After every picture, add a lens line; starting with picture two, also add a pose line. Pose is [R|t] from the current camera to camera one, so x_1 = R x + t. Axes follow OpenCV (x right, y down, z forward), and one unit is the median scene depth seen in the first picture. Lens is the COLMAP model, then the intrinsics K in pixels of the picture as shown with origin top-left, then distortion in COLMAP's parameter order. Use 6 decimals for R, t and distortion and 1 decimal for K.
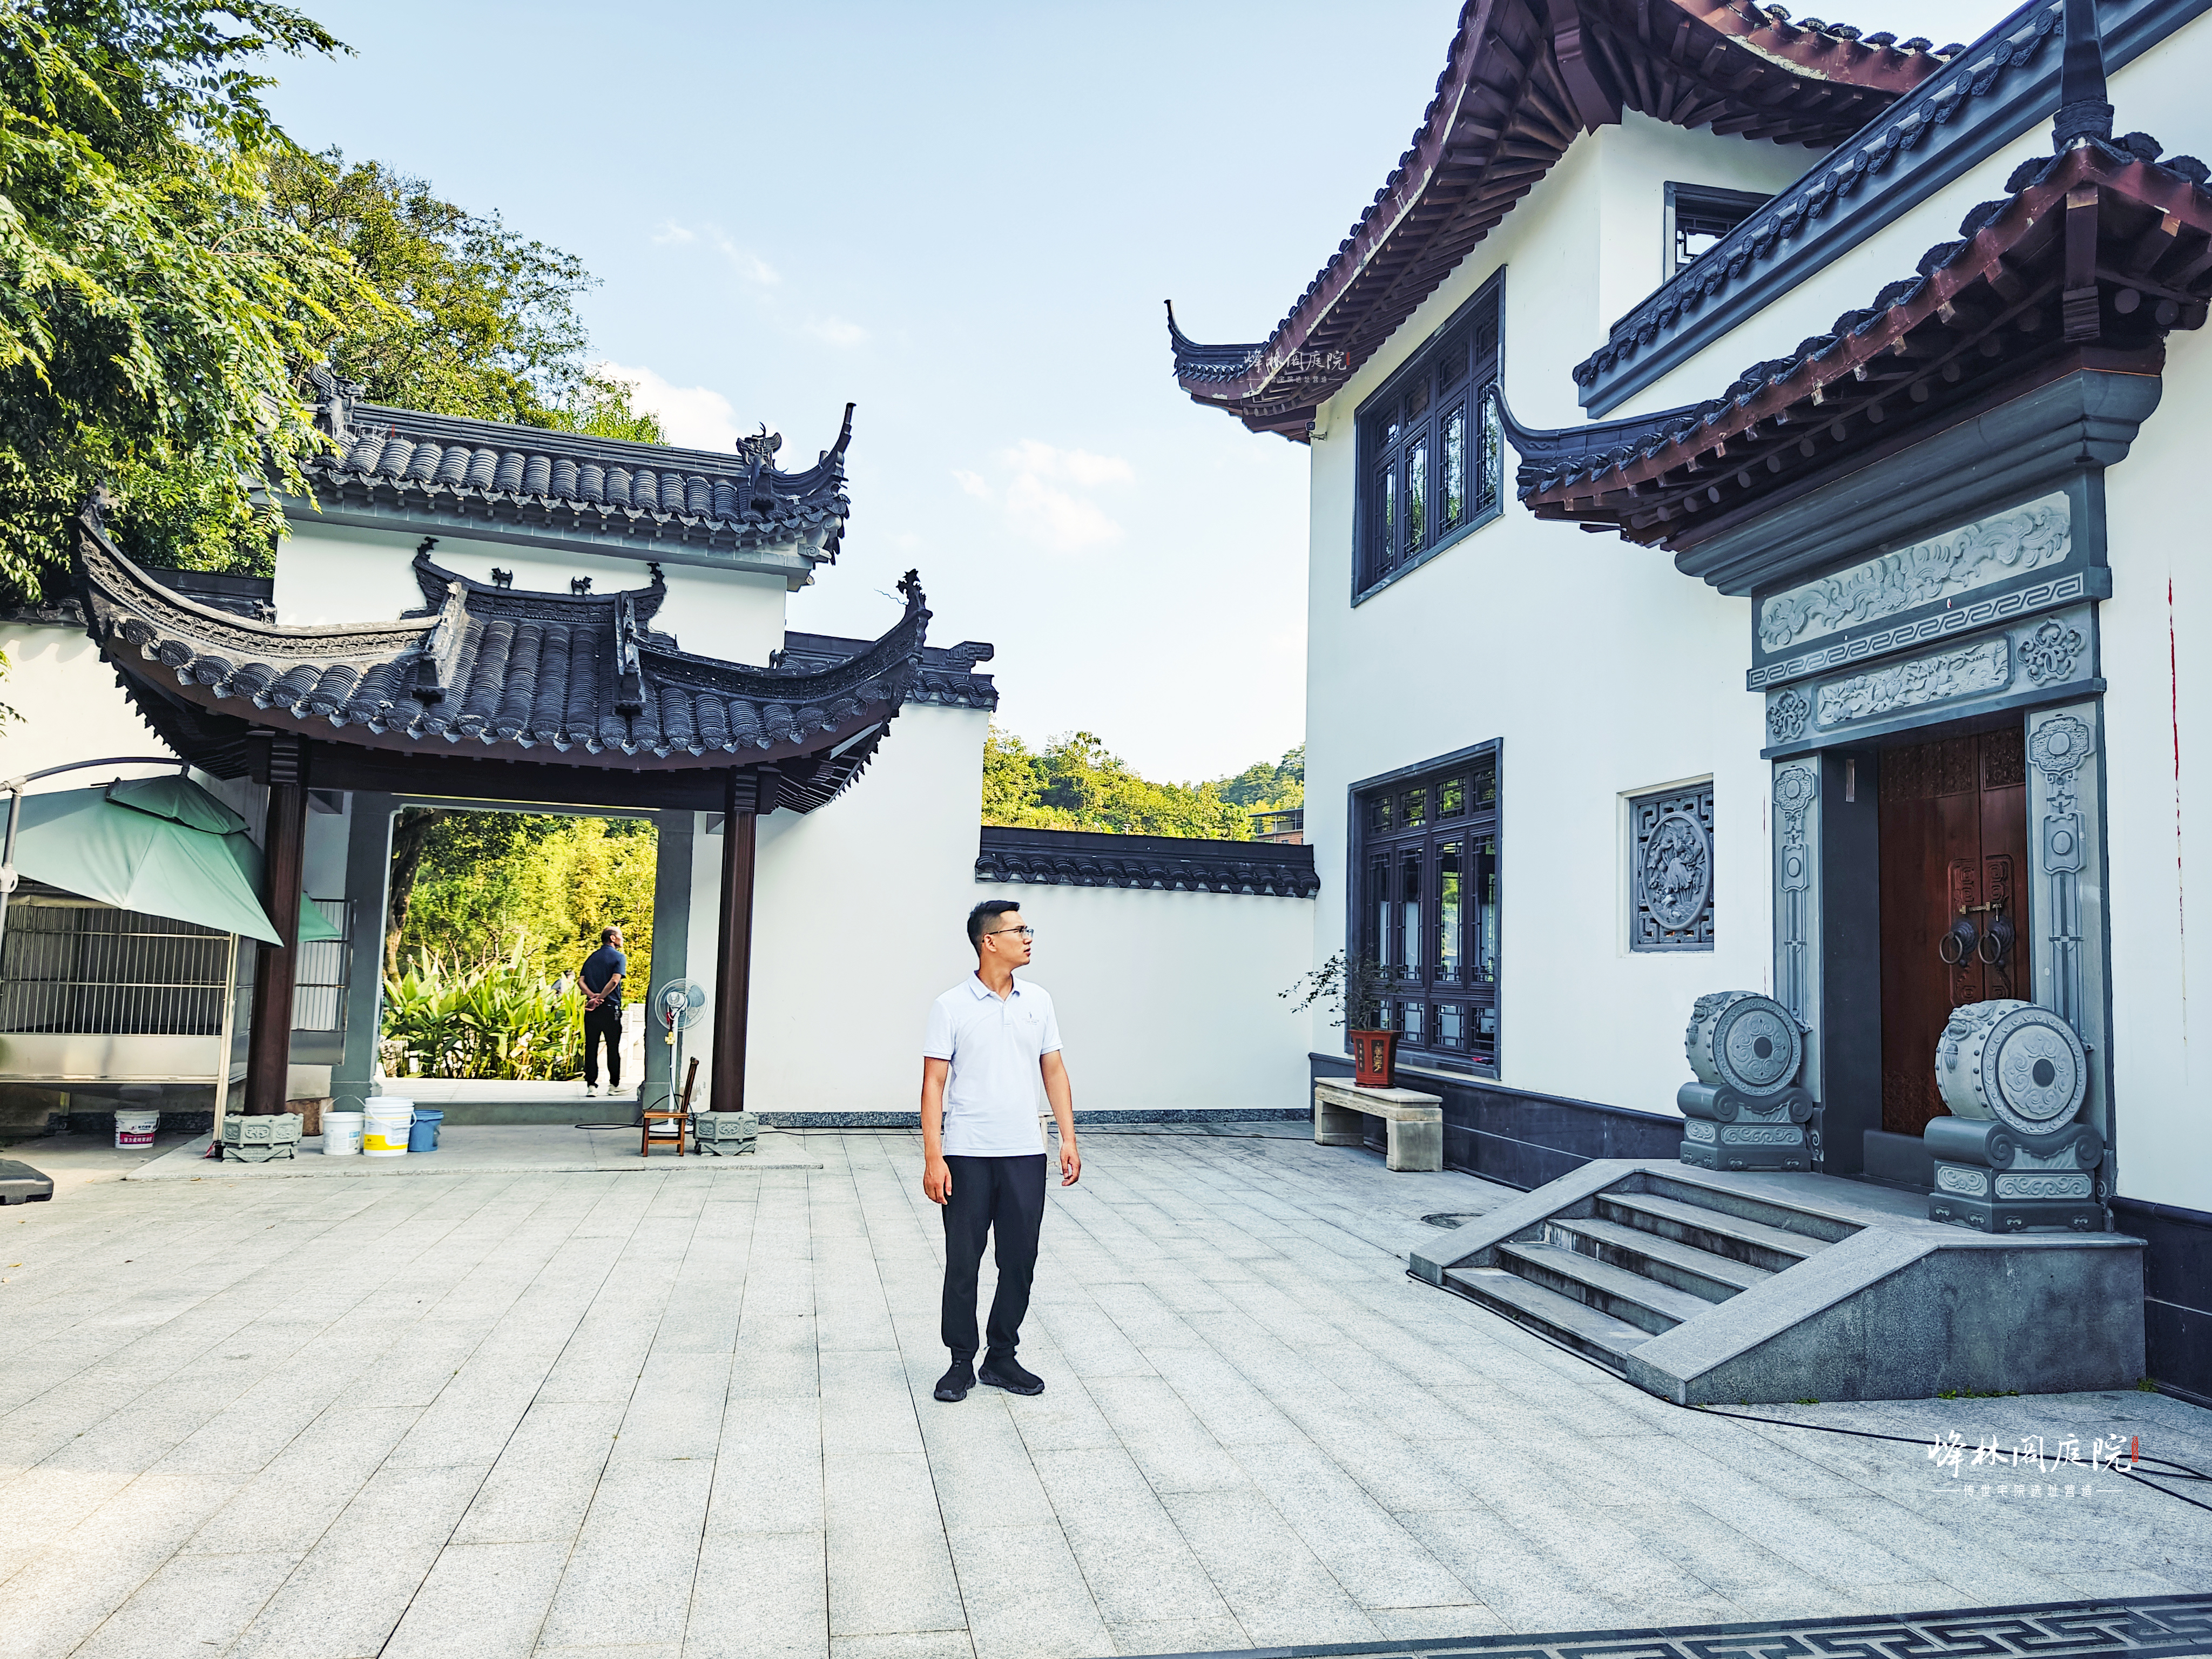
lens RADIAL K [[1519.5, 0, 1113.9], [0, 1519.5, 822.2], [0, 0, 1]] dist [0.049449, -0.050287]
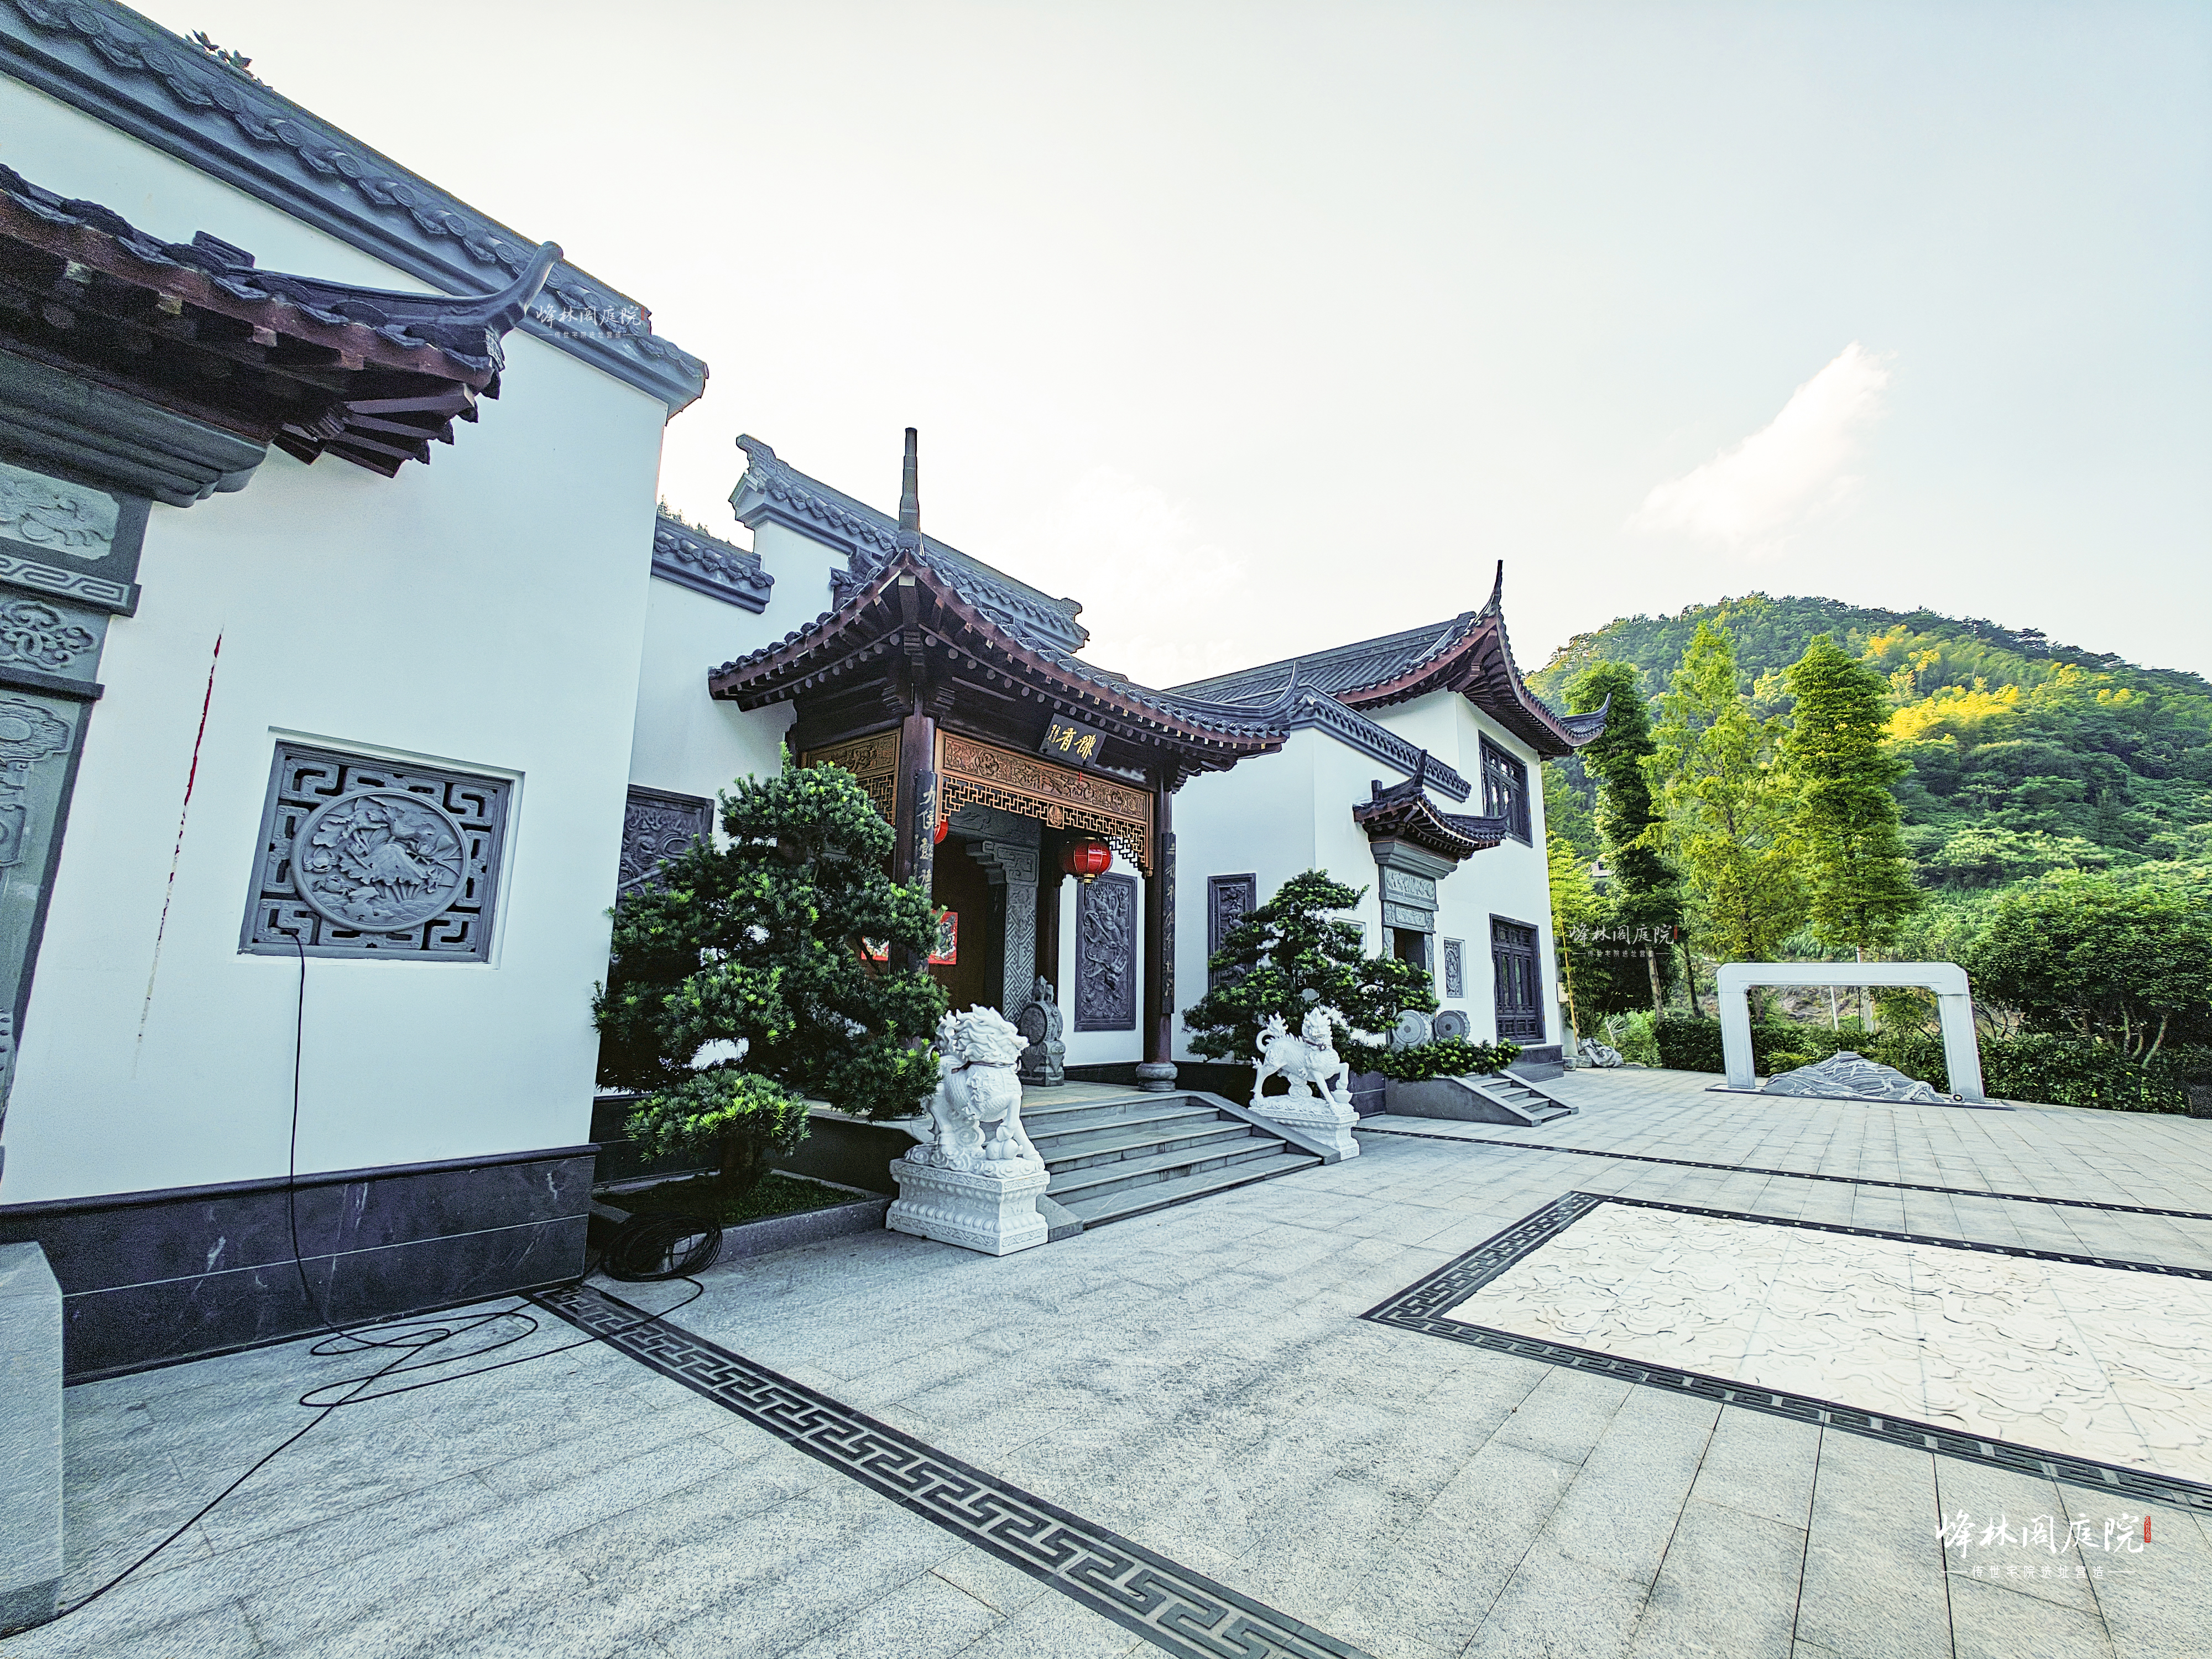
lens RADIAL K [[921.5, 0, 1104.6], [0, 921.5, 834.8], [0, 0, 1]] dist [0.002282, 0.000184]
pose [[-0.622483, 0.116127, 0.773970, -0.320994], [-0.093331, 0.970859, -0.220731, 0.102887], [-0.777049, -0.209637, -0.593504, 1.102877]]
